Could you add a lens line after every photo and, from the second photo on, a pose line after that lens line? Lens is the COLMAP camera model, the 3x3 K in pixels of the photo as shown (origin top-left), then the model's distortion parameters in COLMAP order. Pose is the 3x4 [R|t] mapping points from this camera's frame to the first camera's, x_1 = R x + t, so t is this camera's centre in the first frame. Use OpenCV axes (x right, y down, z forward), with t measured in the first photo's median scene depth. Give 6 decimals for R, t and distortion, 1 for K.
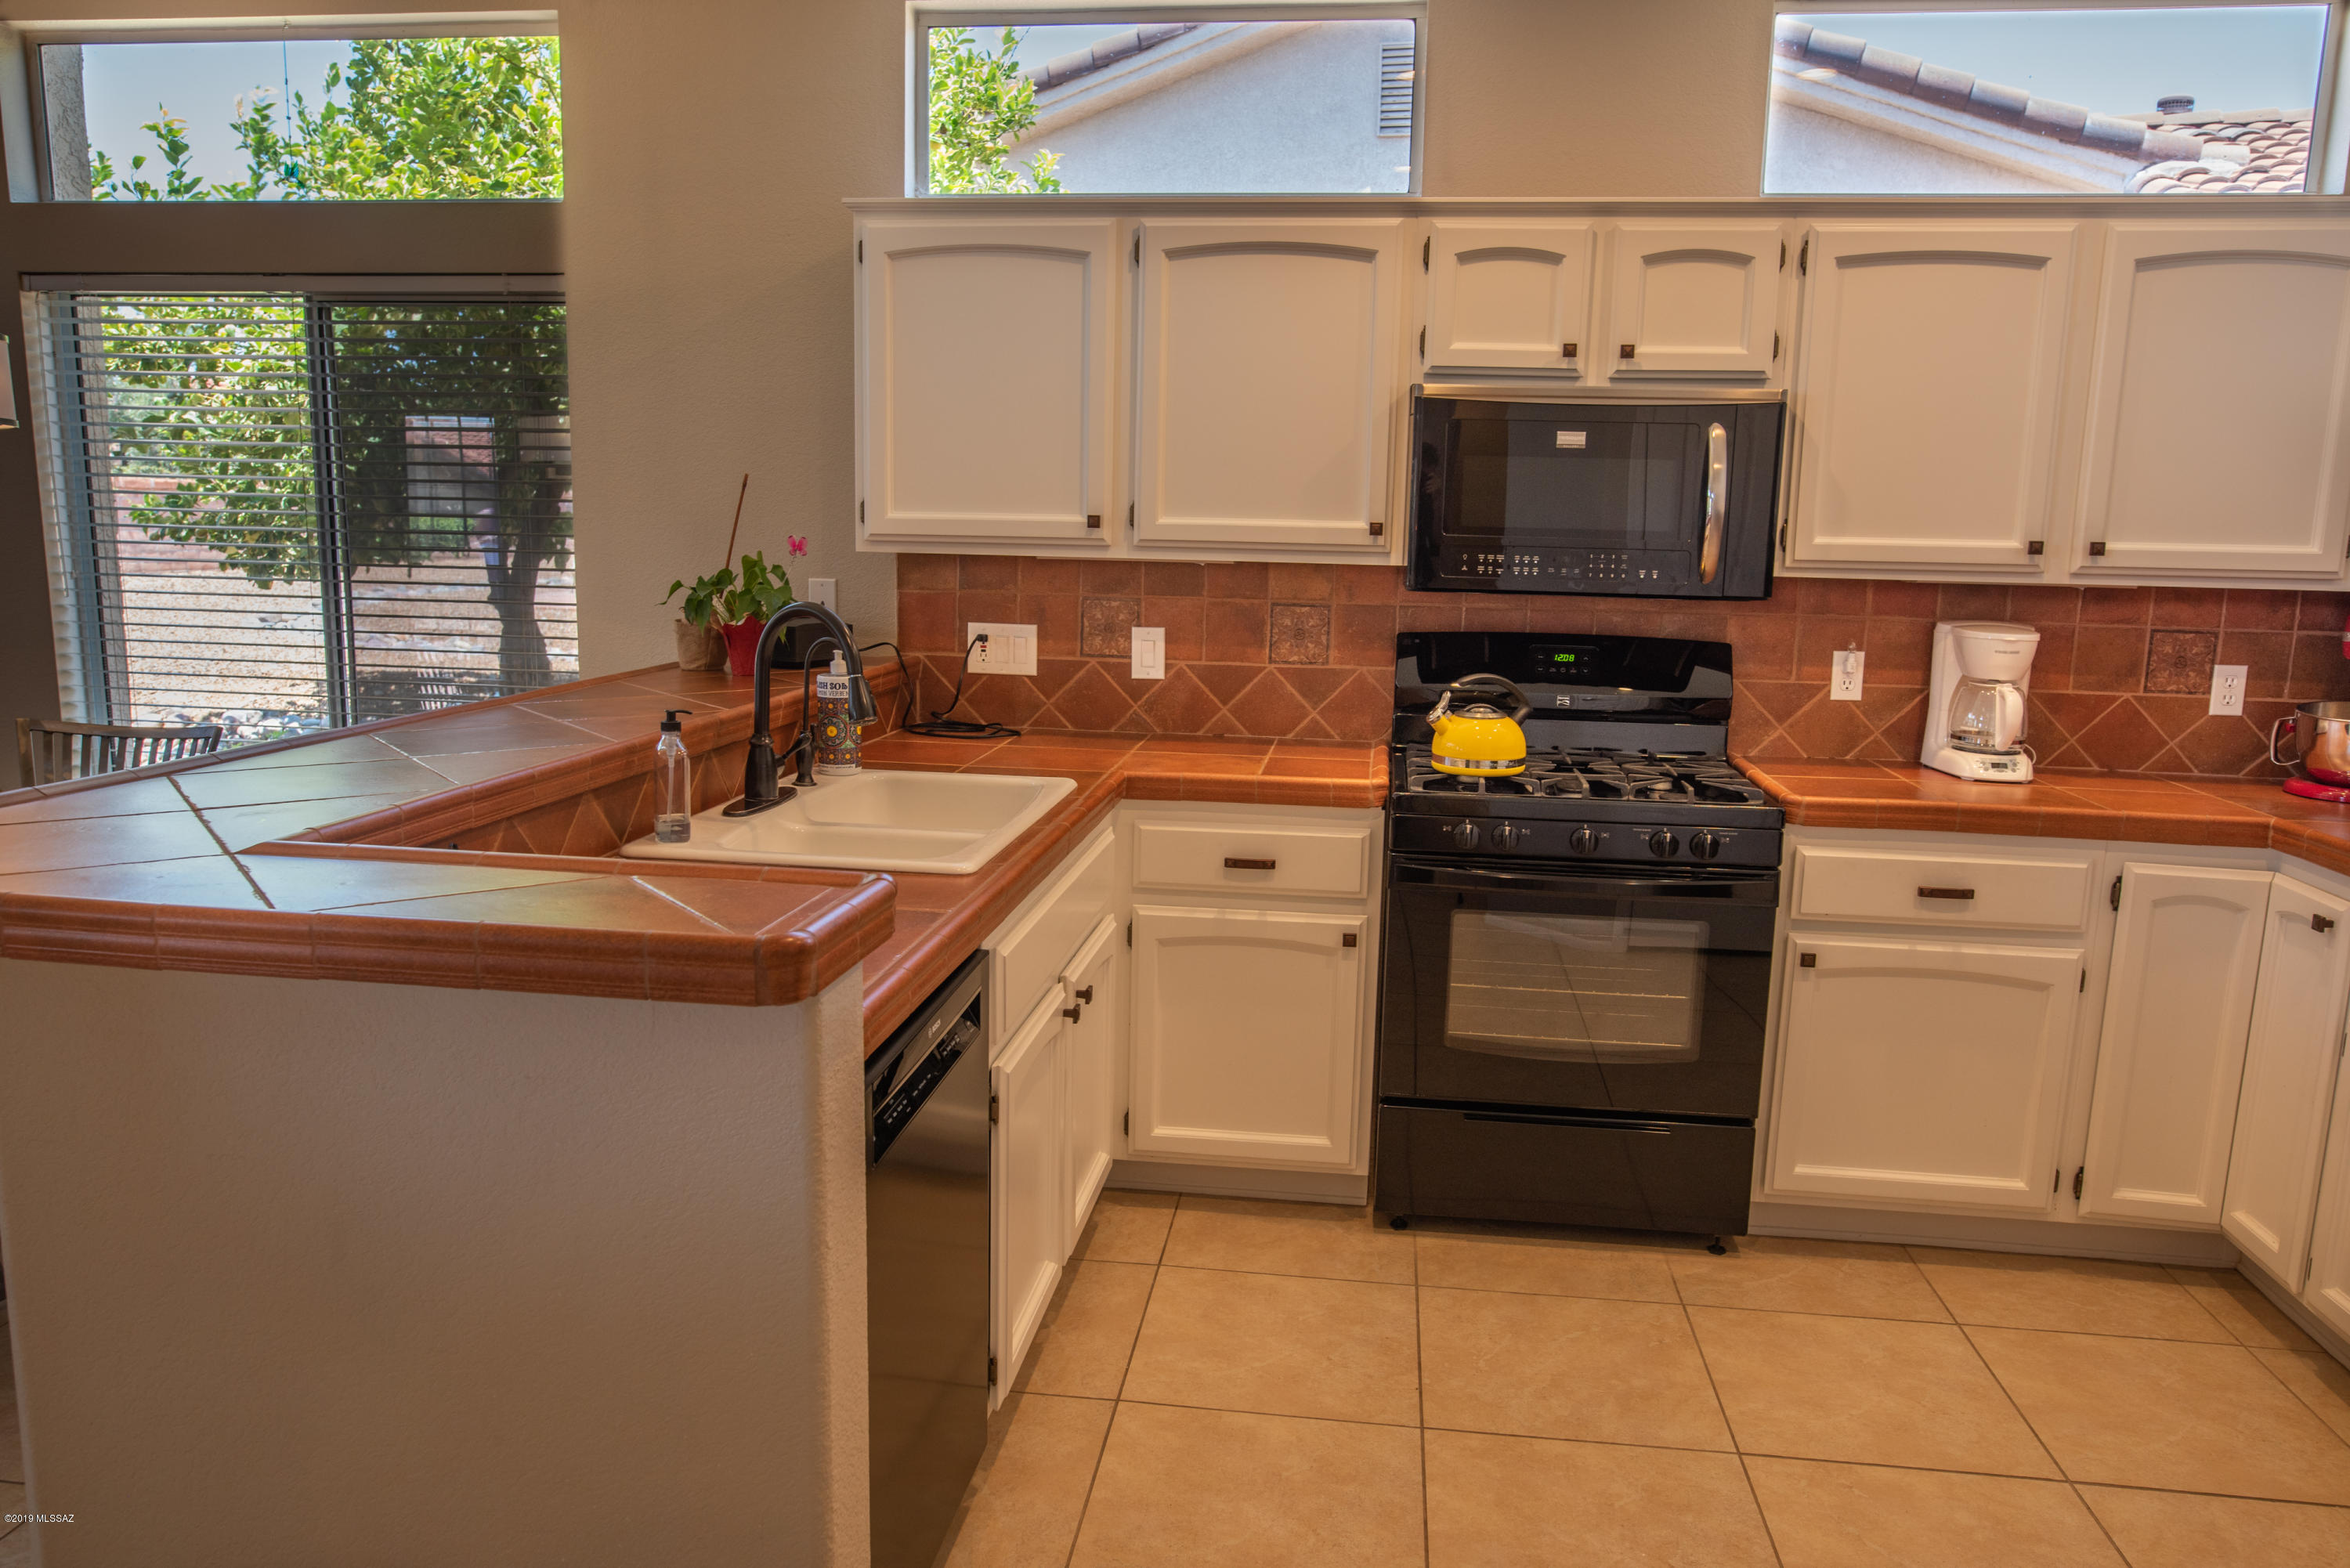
lens RADIAL K [[1619.6, 0, 1177.2], [0, 1619.6, 778.2], [0, 0, 1]] dist [-0.049946, 0.042696]
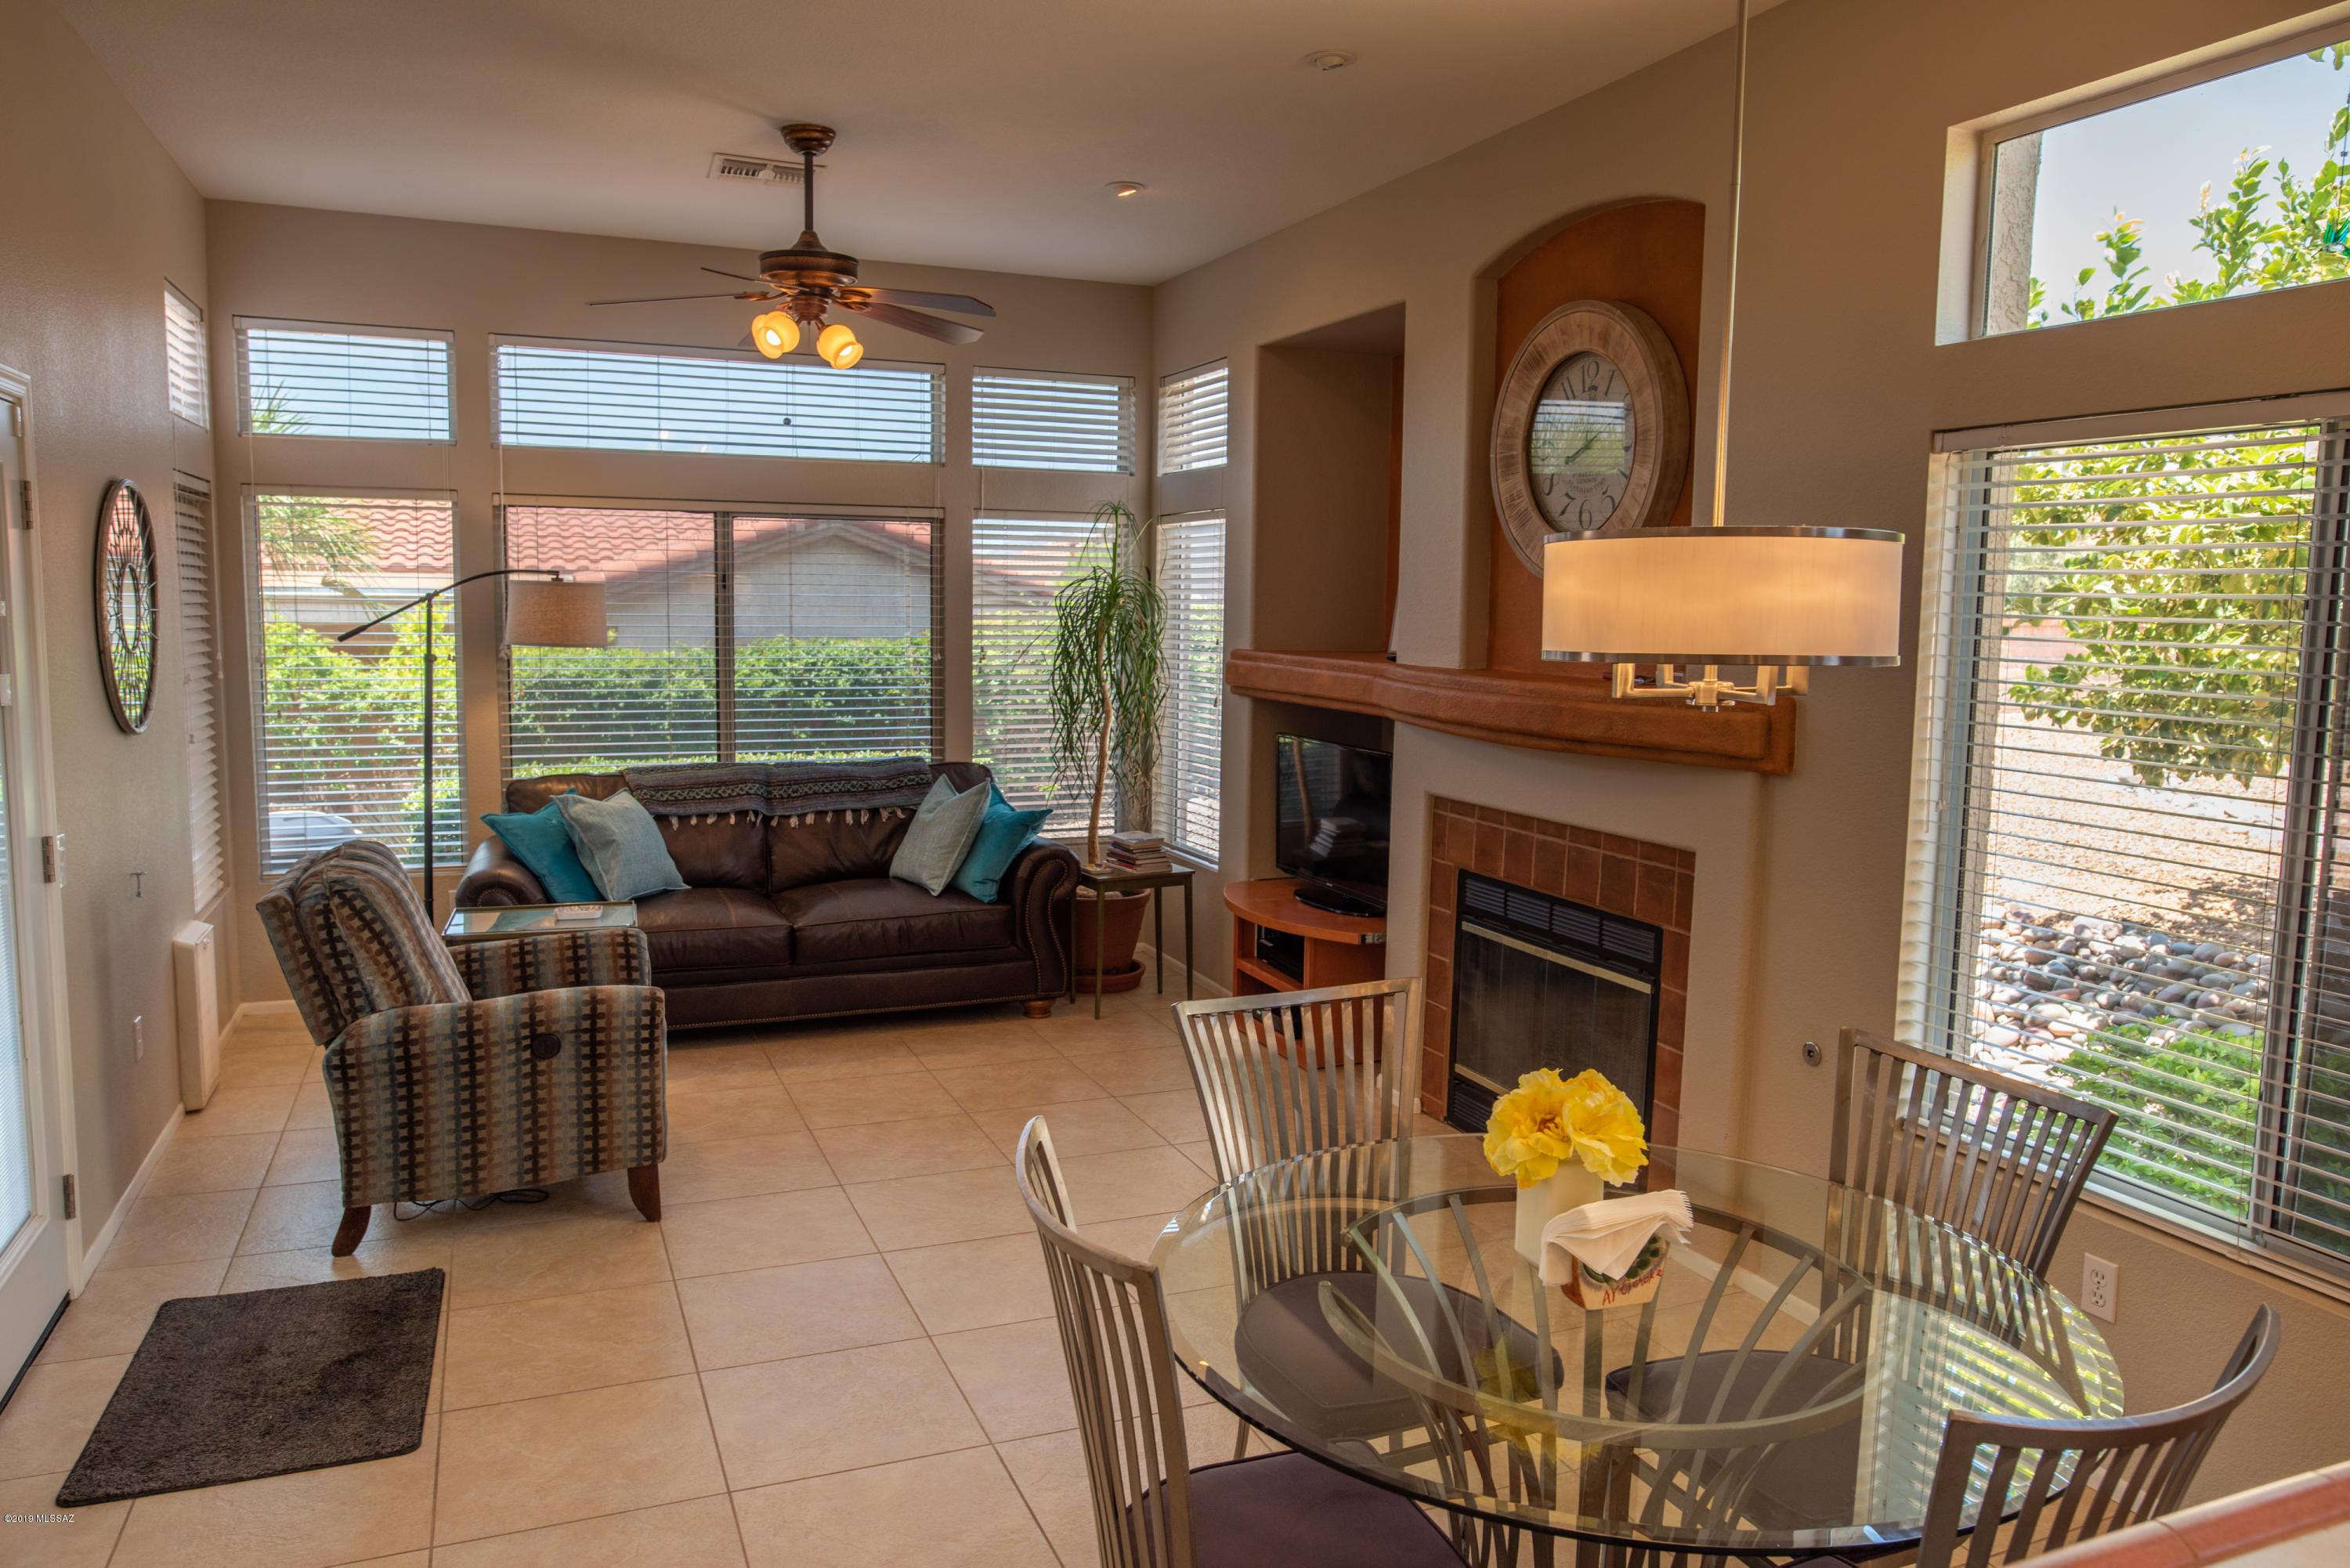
lens RADIAL K [[1619.6, 0, 1177.7], [0, 1619.6, 784.1], [0, 0, 1]] dist [-0.049946, 0.042696]
pose [[0.504192, 0.085735, -0.859326, -0.230226], [-0.143973, 0.989479, 0.014247, -0.107890], [0.851506, 0.116536, 0.511231, 0.314398]]
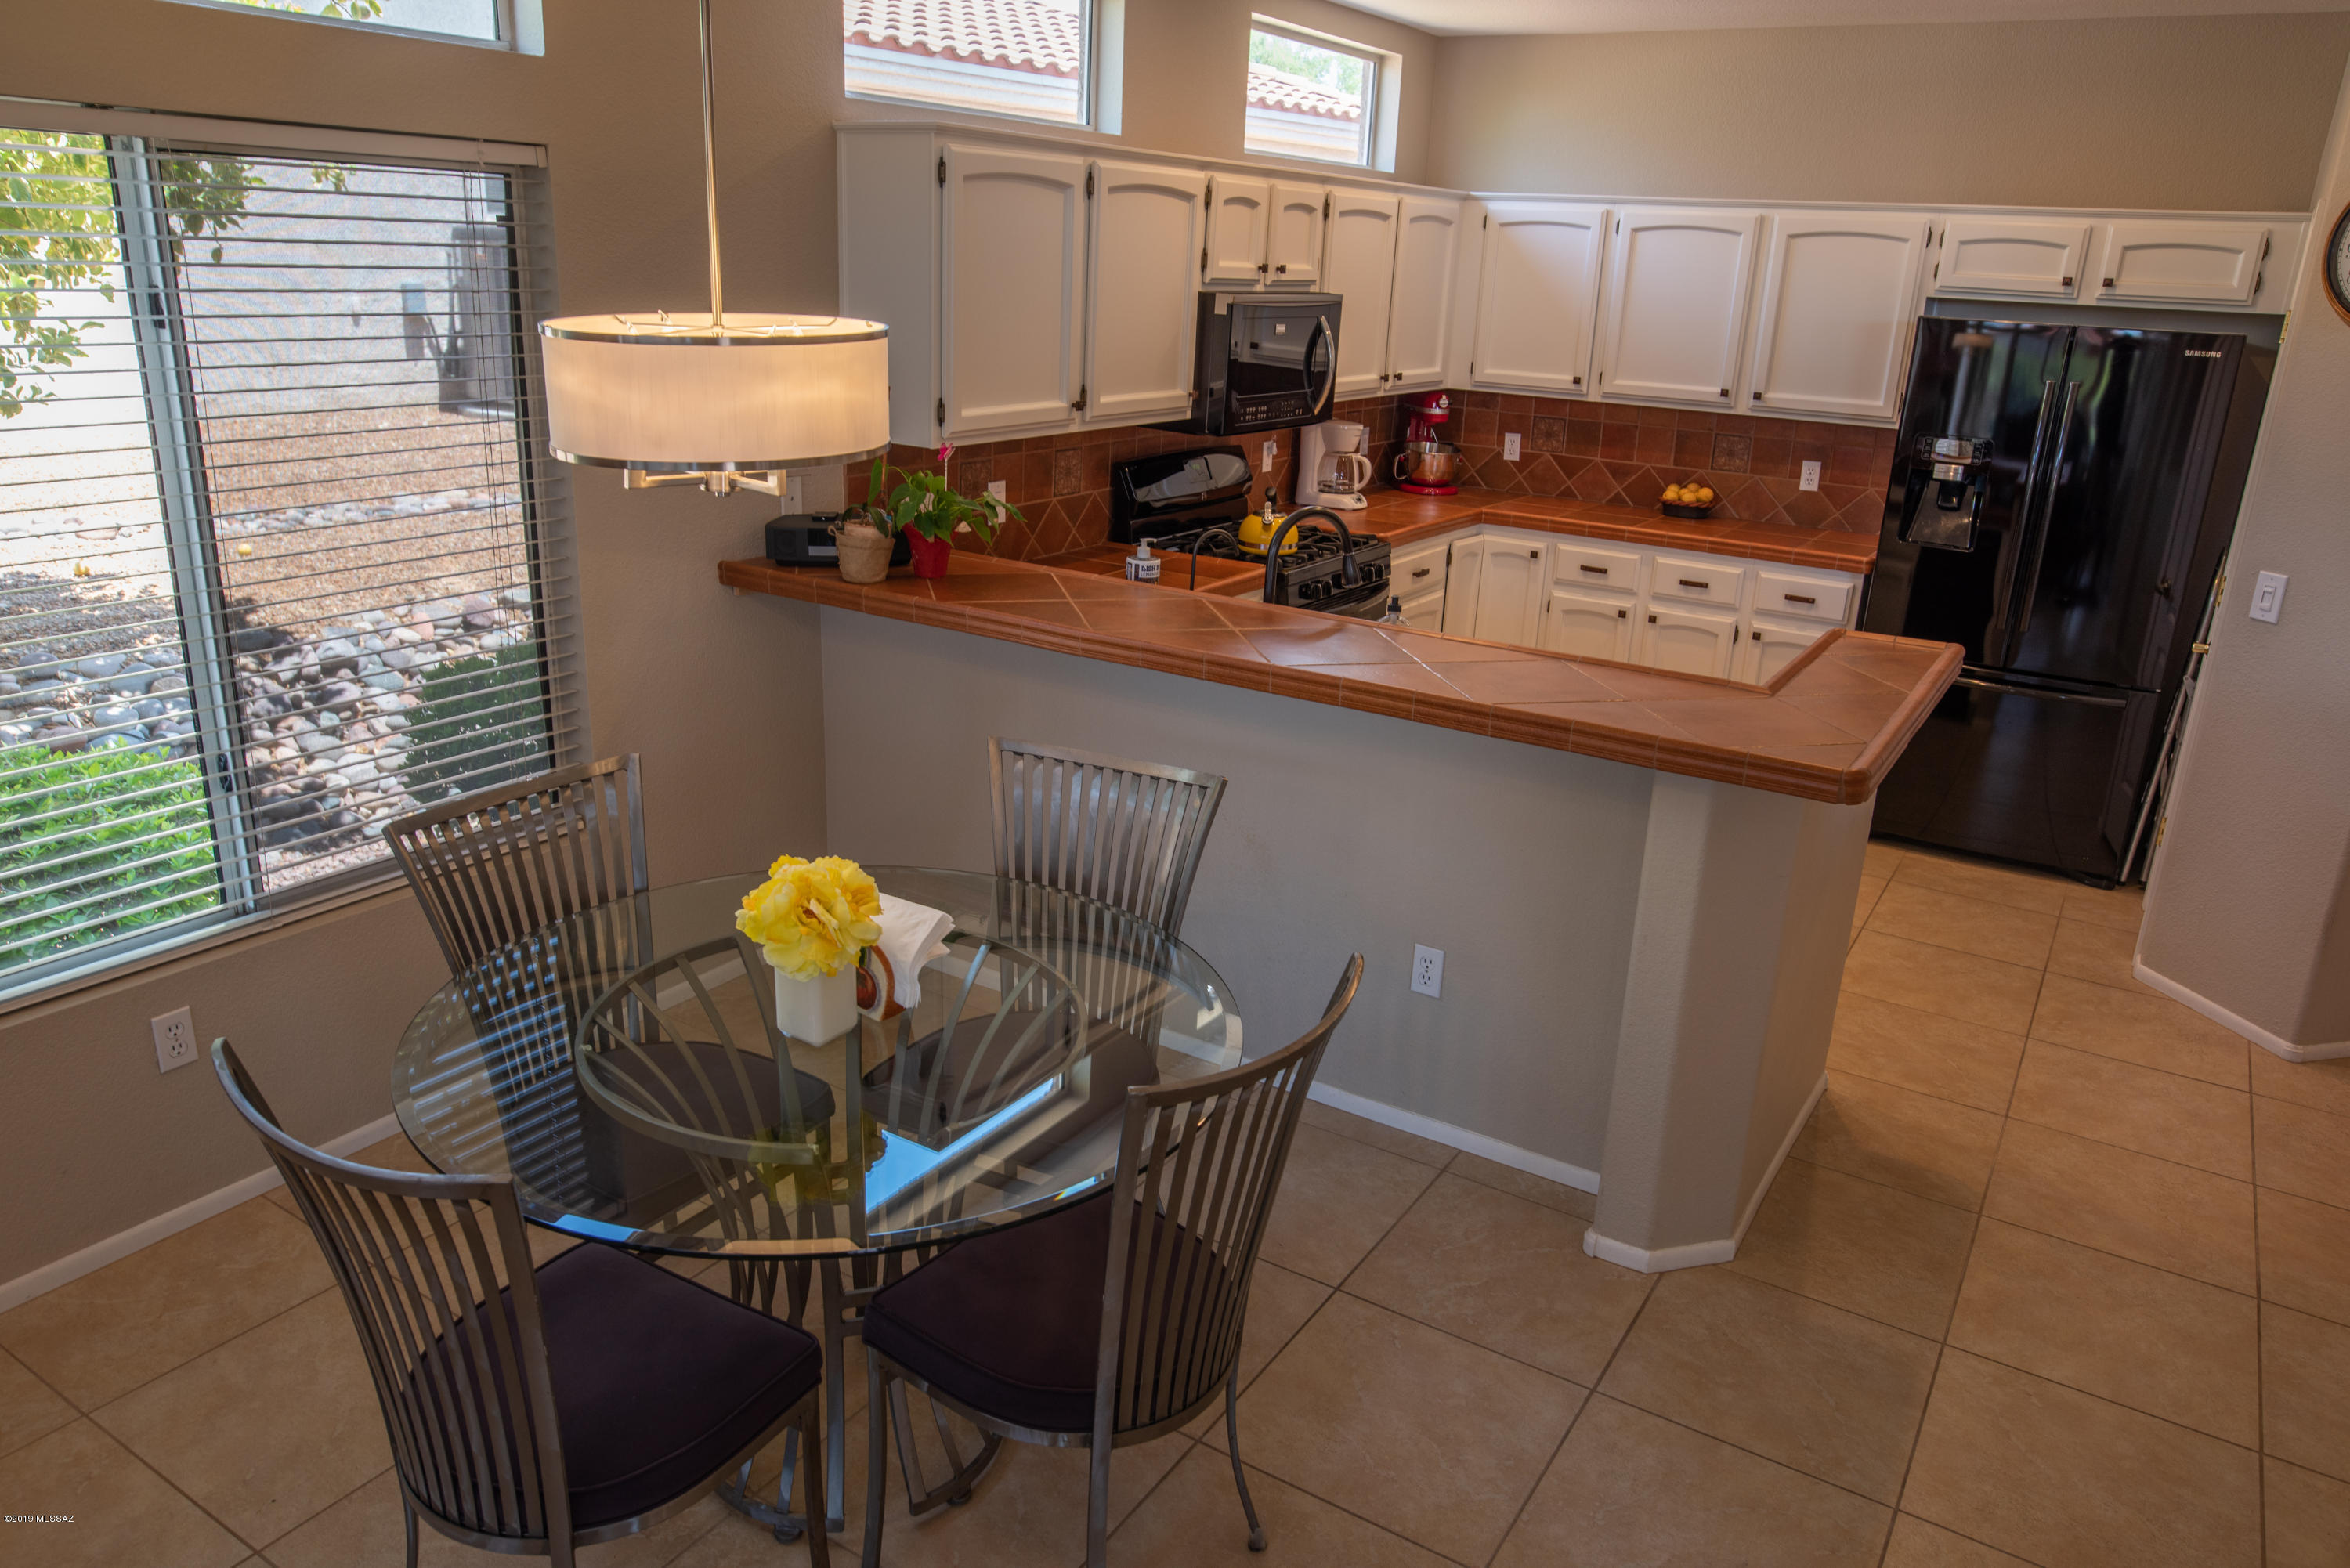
lens RADIAL K [[1619.6, 0, 1175.2], [0, 1619.6, 781.5], [0, 0, 1]] dist [-0.049946, 0.042696]
pose [[0.417490, -0.289721, 0.861257, -1.110089], [0.113448, 0.957013, 0.266938, -0.192676], [-0.901572, -0.013736, 0.432412, 0.360339]]
